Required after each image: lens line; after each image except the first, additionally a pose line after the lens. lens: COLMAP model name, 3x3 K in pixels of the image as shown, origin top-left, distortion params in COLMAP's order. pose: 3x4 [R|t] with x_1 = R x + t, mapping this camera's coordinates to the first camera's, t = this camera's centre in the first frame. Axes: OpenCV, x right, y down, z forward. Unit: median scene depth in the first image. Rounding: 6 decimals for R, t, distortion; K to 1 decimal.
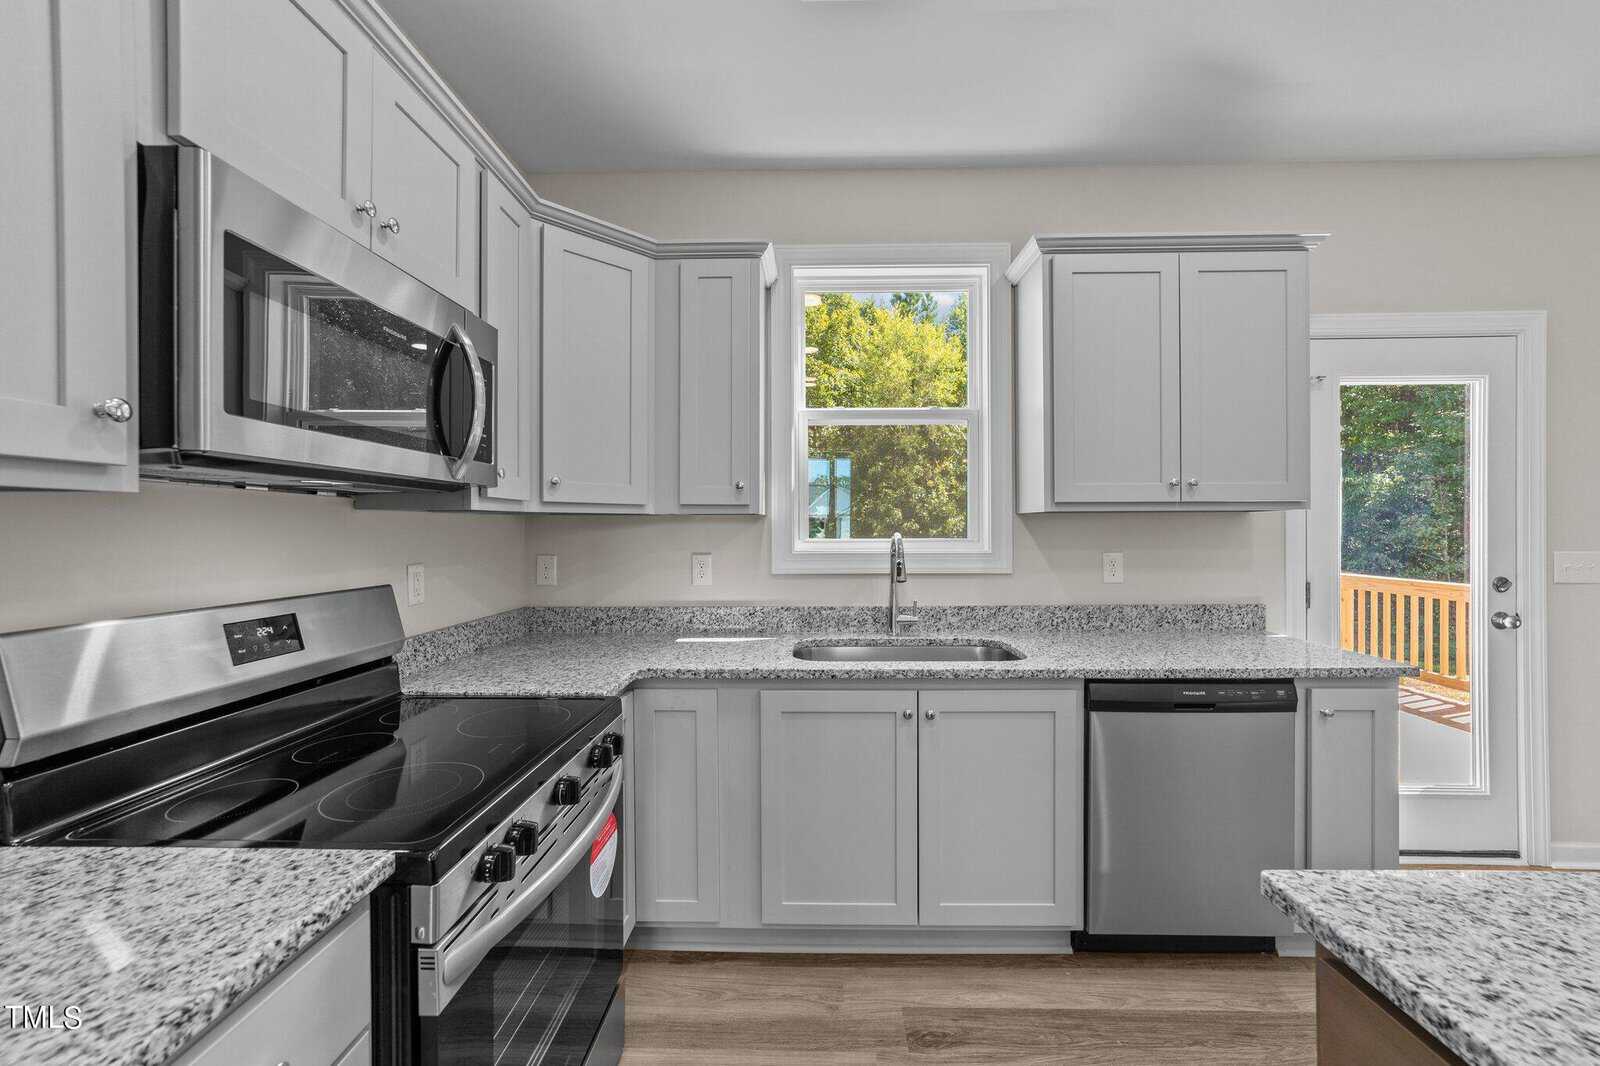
lens RADIAL K [[612.5, 0, 804.7], [0, 612.5, 529.8], [0, 0, 1]] dist [-0.013771, 0.004332]
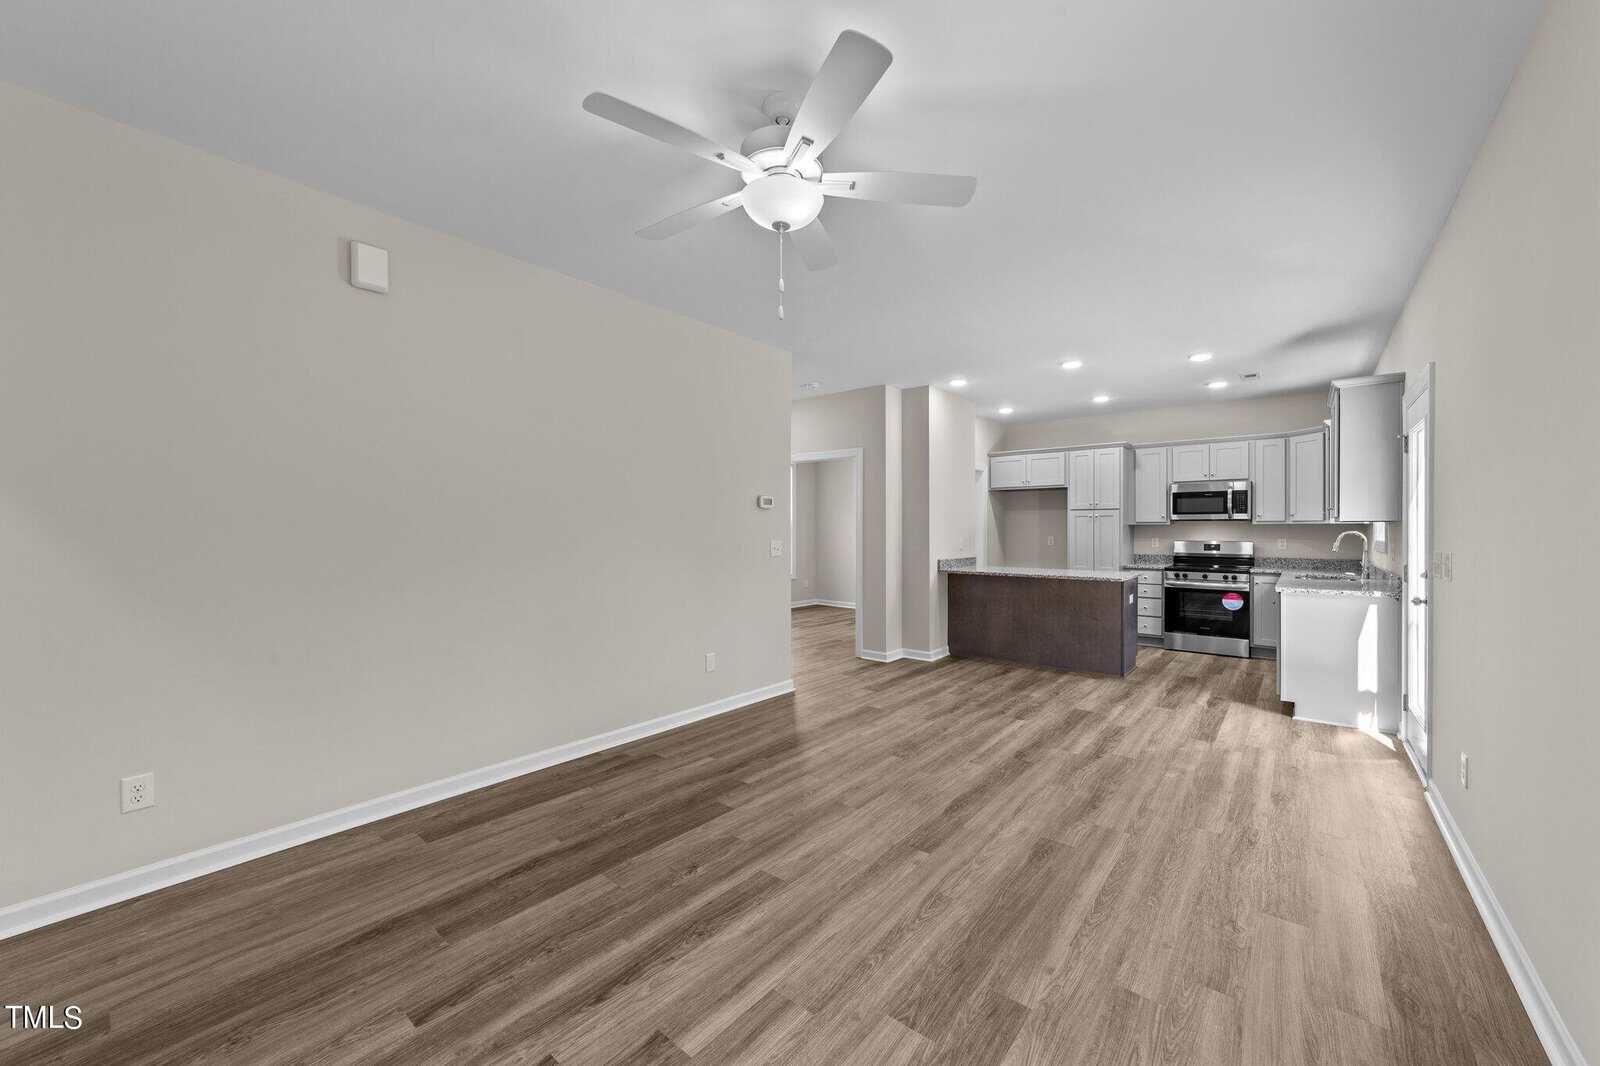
lens RADIAL K [[612.5, 0, 804.9], [0, 612.5, 529.7], [0, 0, 1]] dist [-0.013771, 0.004332]
pose [[-0.615477, 0.006320, -0.788130, 3.808738], [0.002265, 0.999978, 0.006250, -0.023499], [0.788152, 0.002062, -0.615478, 0.946256]]
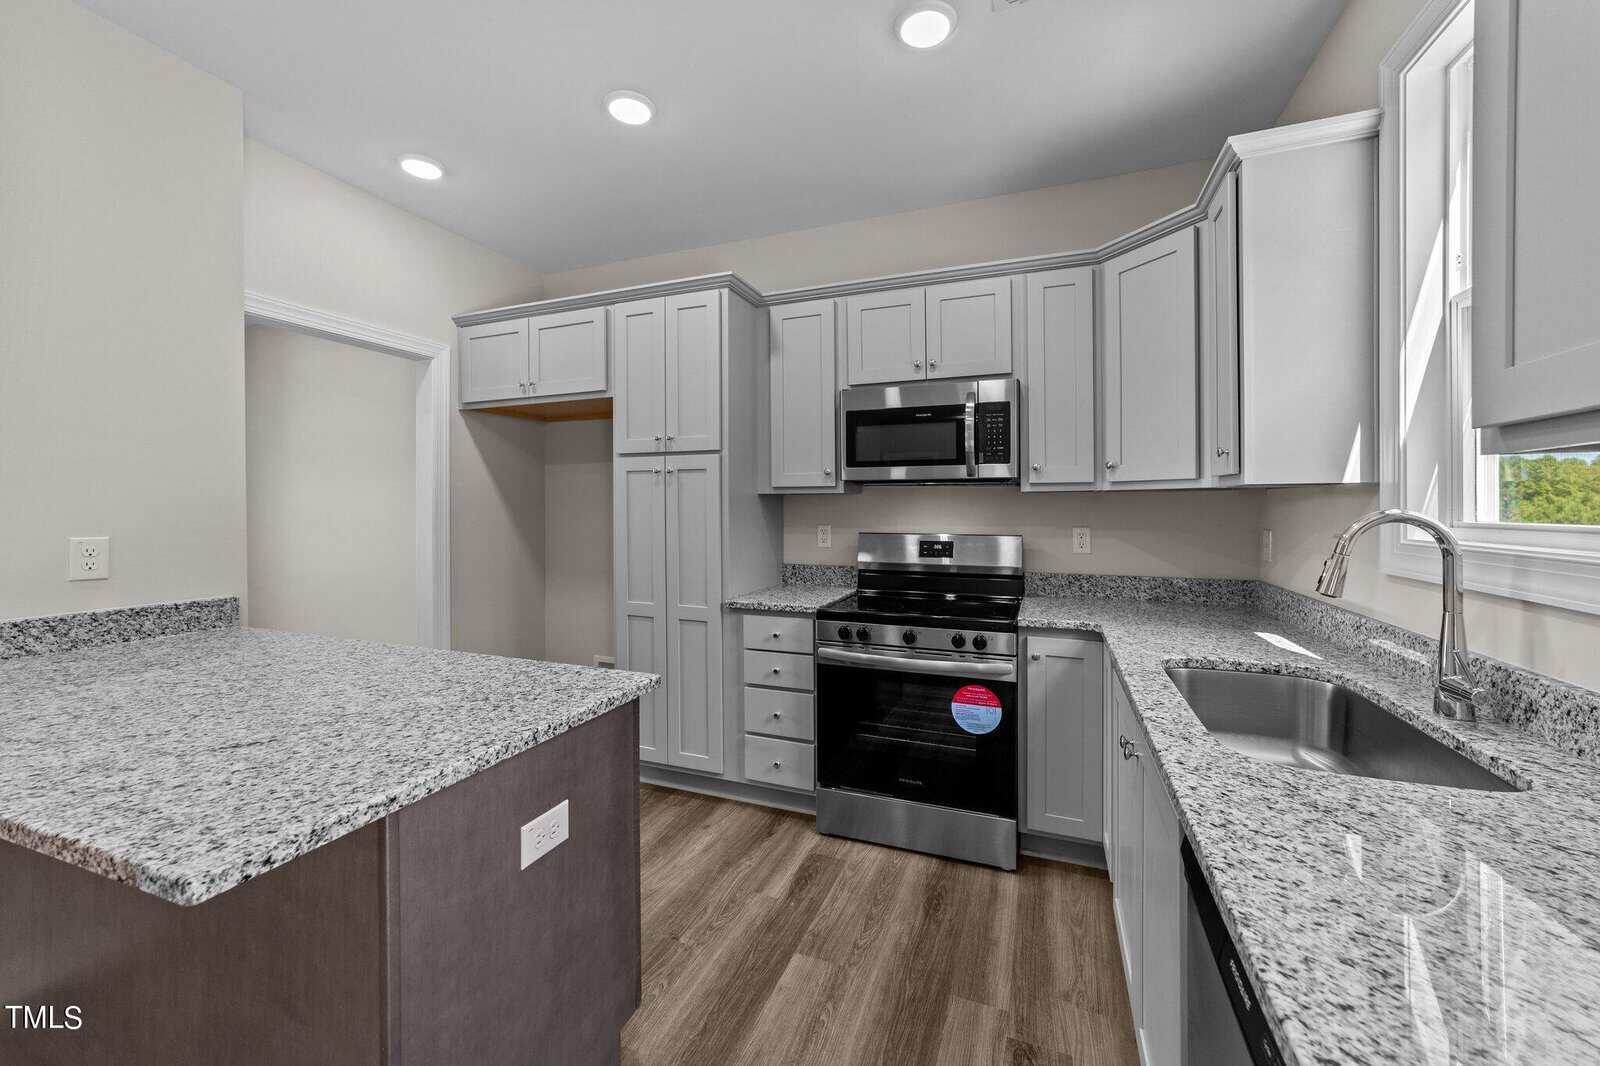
lens RADIAL K [[612.5, 0, 808.2], [0, 612.5, 508.4], [0, 0, 1]] dist [-0.013771, 0.004332]
pose [[-0.324934, 0.007190, -0.945709, 0.966422], [0.002719, 0.999974, 0.006669, -0.001309], [0.945733, -0.000405, -0.324945, 0.817555]]
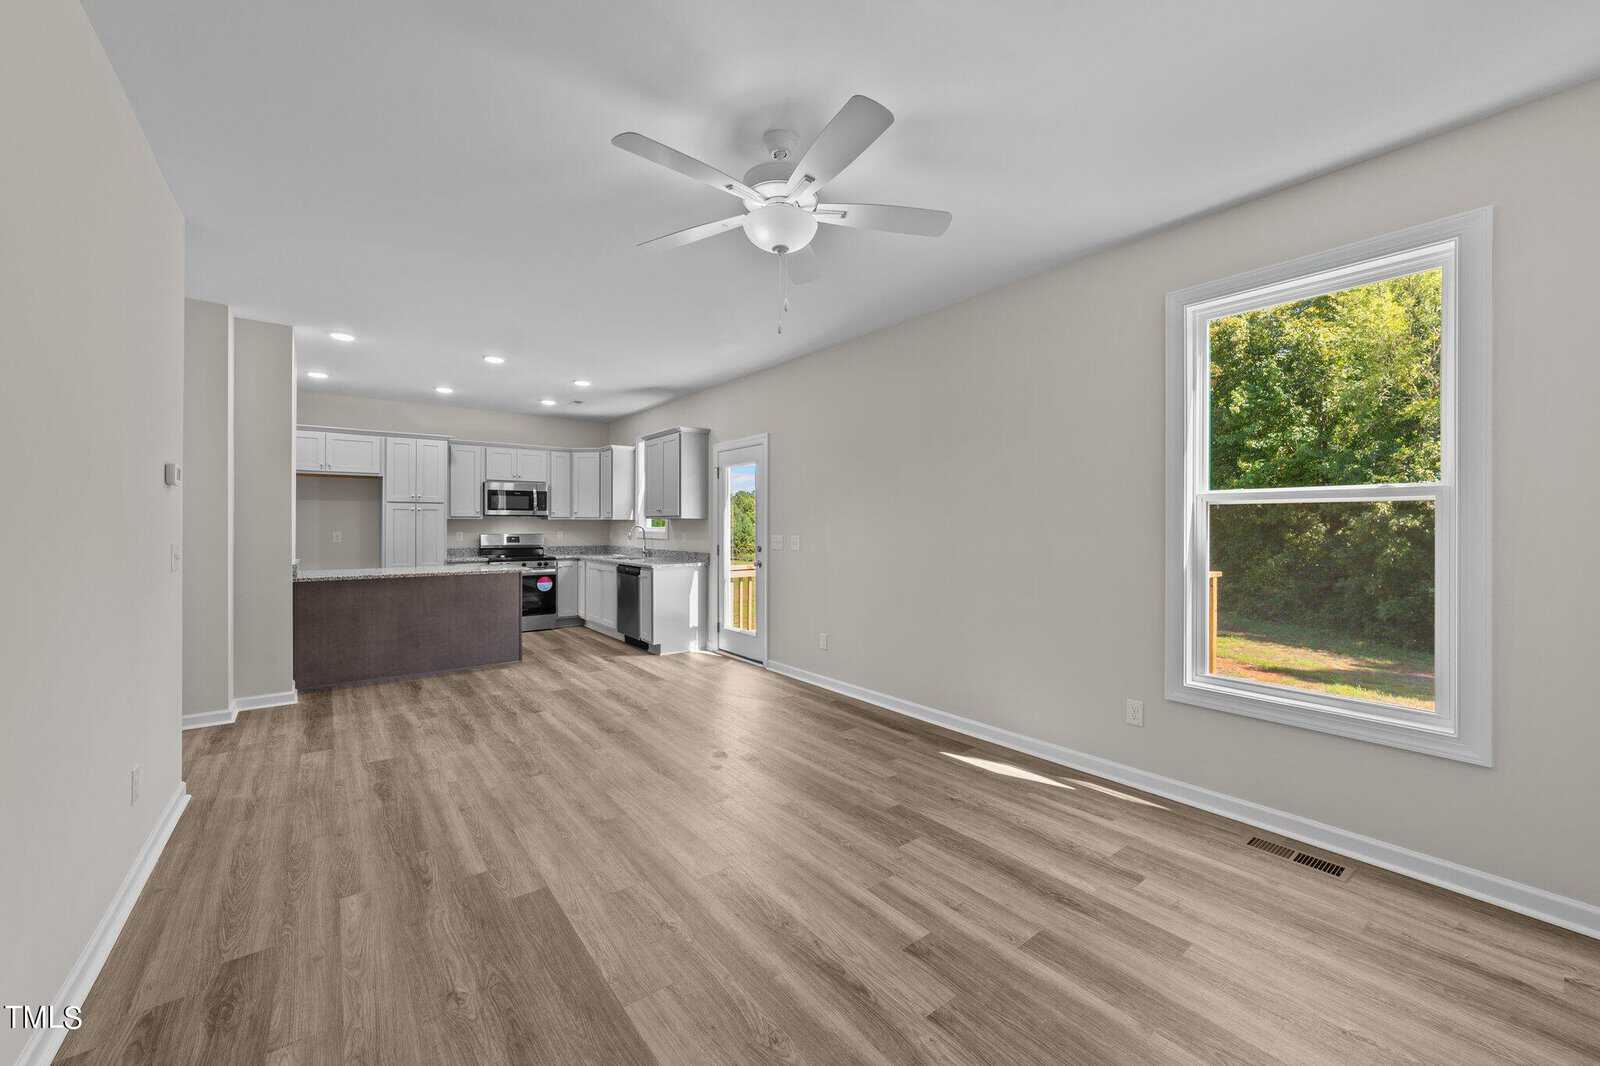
lens RADIAL K [[612.5, 0, 805.0], [0, 612.5, 528.4], [0, 0, 1]] dist [-0.013771, 0.004332]
pose [[0.636495, 0.012653, -0.771177, 3.933126], [-0.006046, 0.999917, 0.011415, -0.025667], [0.771257, -0.002603, 0.636518, -0.494982]]
